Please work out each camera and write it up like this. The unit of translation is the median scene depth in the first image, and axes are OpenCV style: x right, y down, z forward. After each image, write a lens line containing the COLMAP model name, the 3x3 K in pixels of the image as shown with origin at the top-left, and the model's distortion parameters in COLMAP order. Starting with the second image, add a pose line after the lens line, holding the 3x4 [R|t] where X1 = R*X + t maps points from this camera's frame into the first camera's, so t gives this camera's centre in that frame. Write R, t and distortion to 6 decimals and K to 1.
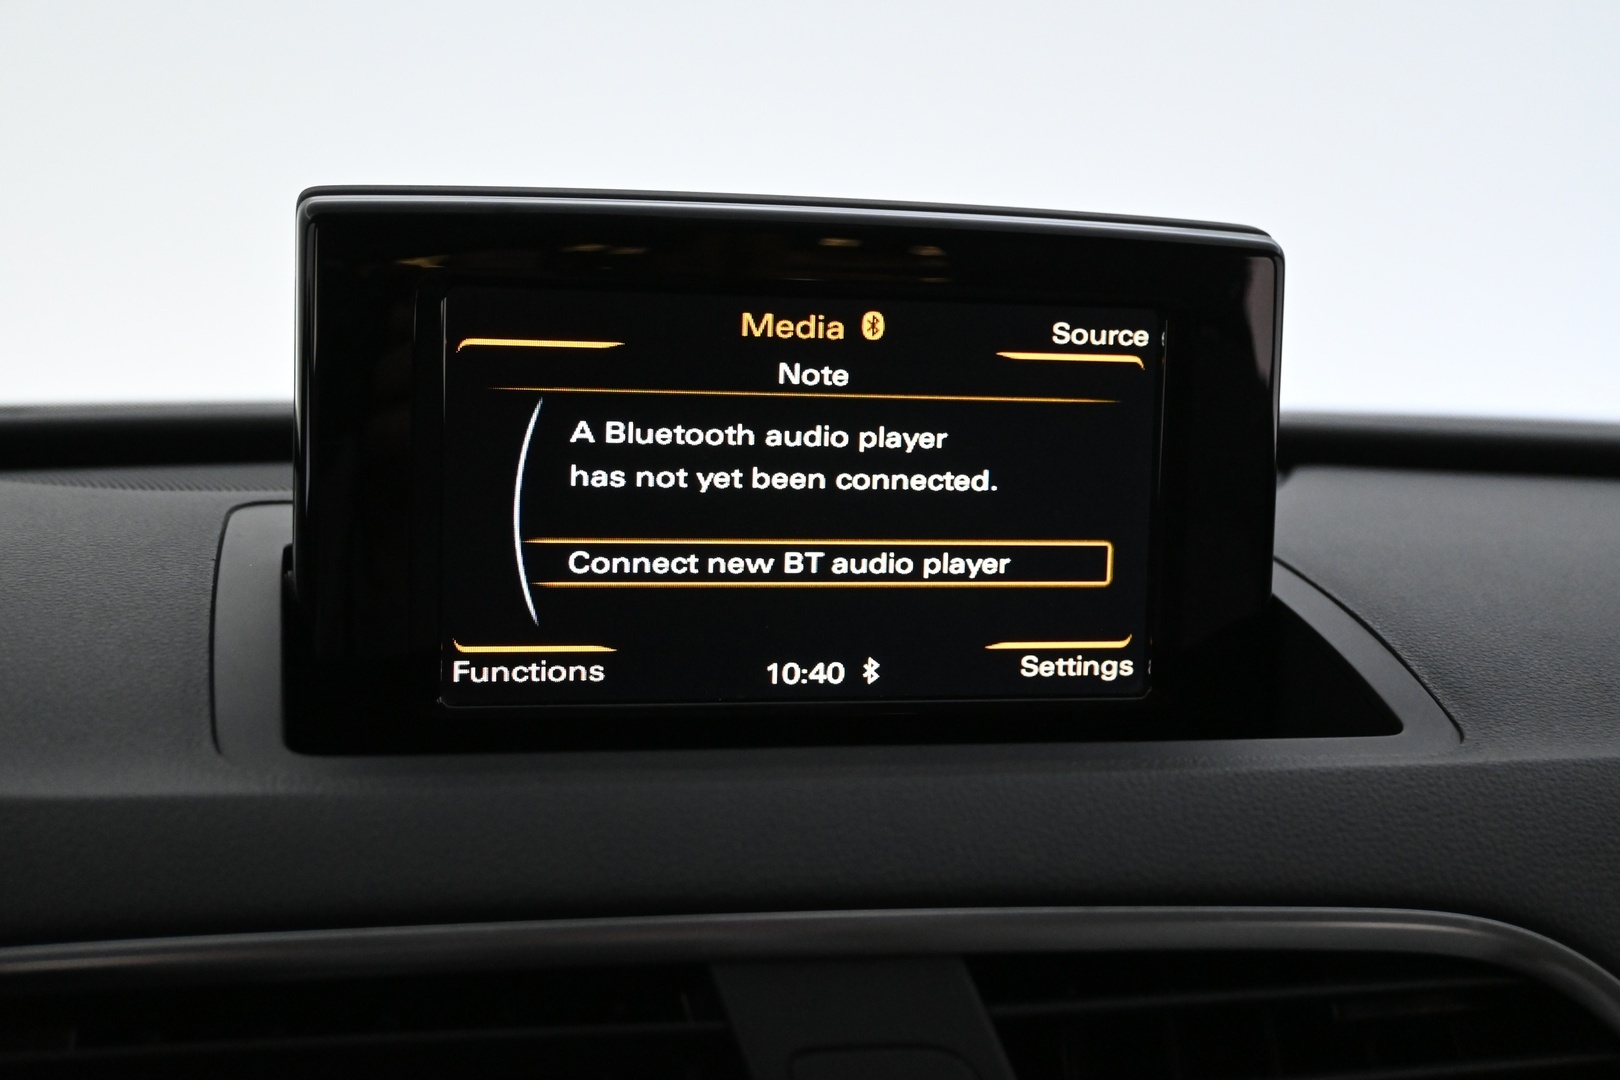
lens RADIAL K [[2160.2, 0, 810.6], [0, 2160.2, 541.5], [0, 0, 1]] dist [0.027398, 0.000000]
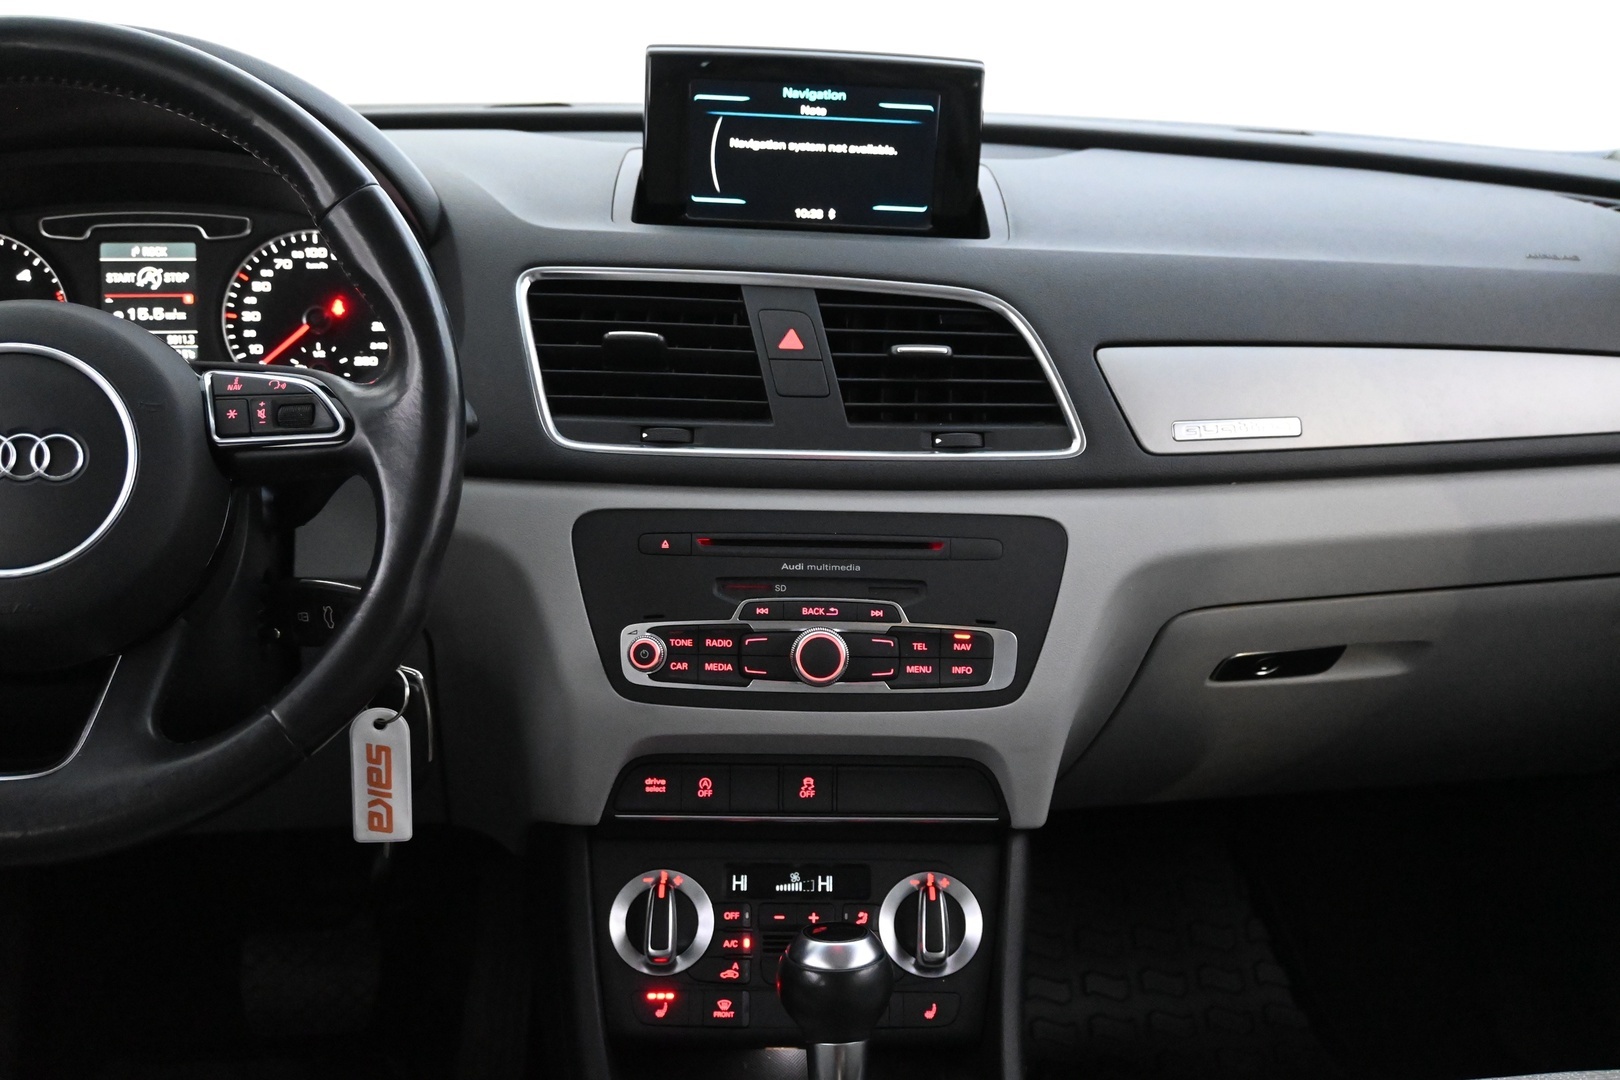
lens RADIAL K [[1741.5, 0, 813.2], [0, 1741.5, 545.2], [0, 0, 1]] dist [-0.005709, 0.000000]
pose [[0.977142, 0.081392, -0.196389, 0.540256], [-0.040303, 0.977977, 0.204786, 0.017092], [0.208732, -0.192190, 0.958902, -1.461099]]
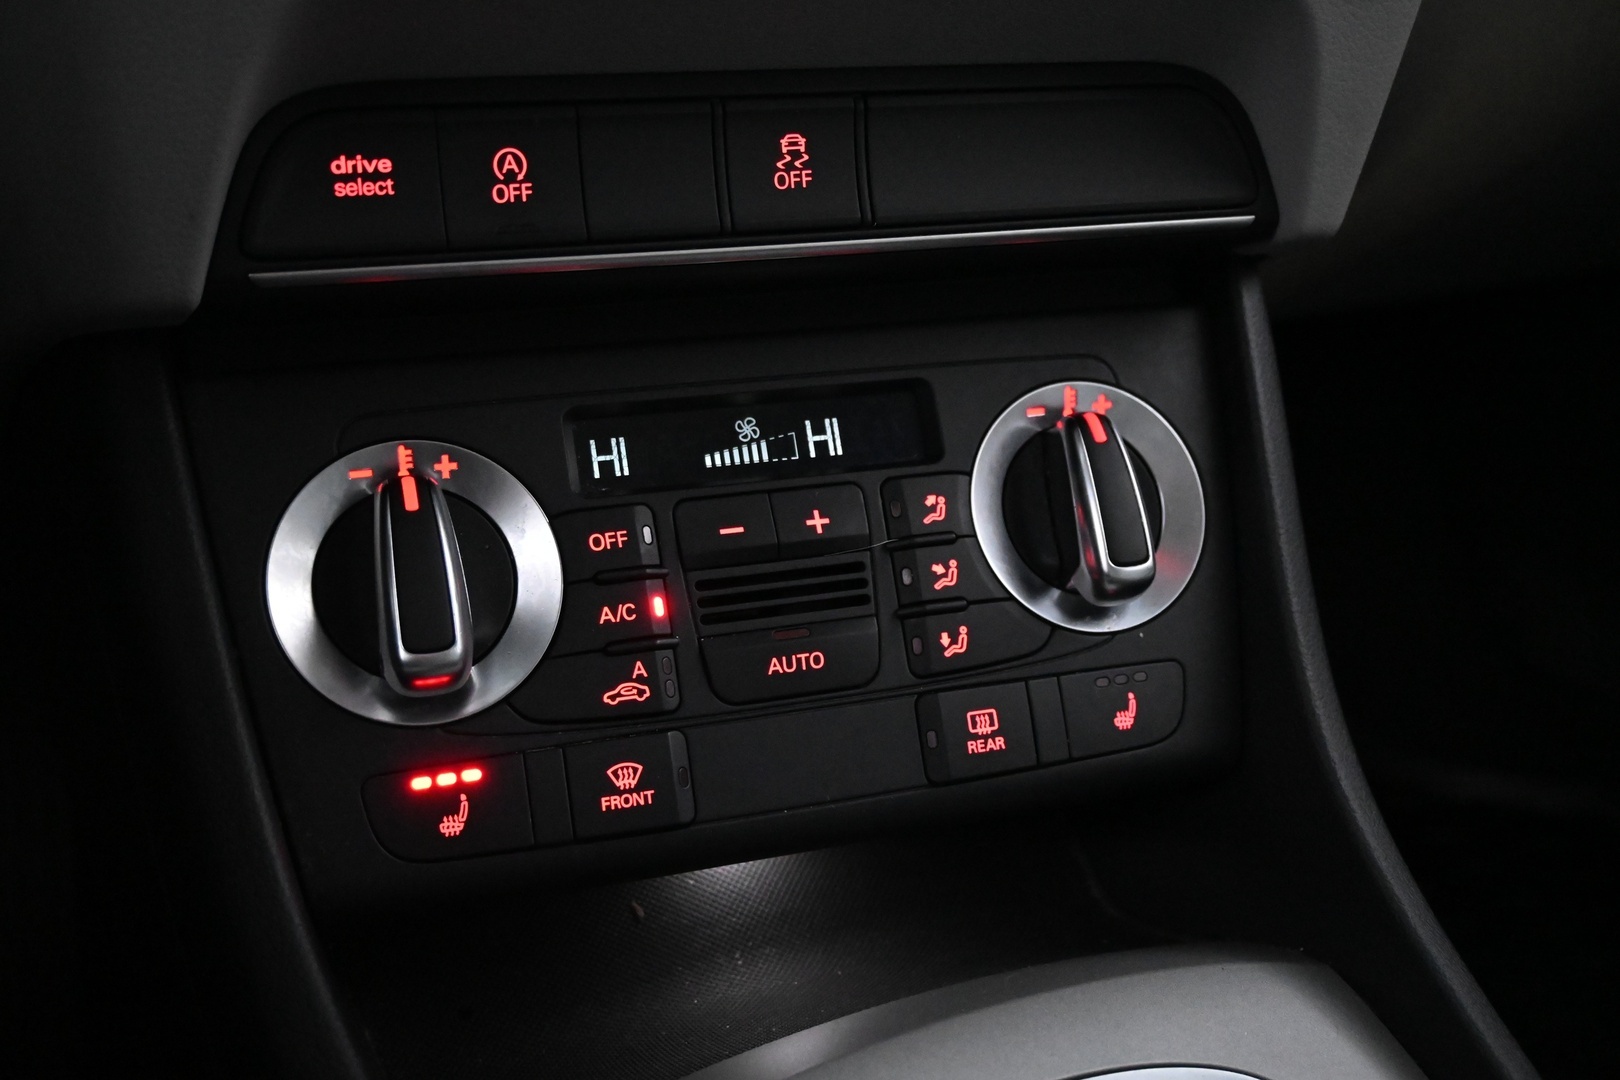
lens RADIAL K [[1691.3, 0, 824.4], [0, 1691.3, 537.3], [0, 0, 1]] dist [-0.017418, 0.000000]
pose [[0.996230, -0.012228, 0.085891, 0.046116], [-0.016579, 0.944940, 0.326823, 0.713645], [-0.085158, -0.327015, 0.941175, -0.128411]]
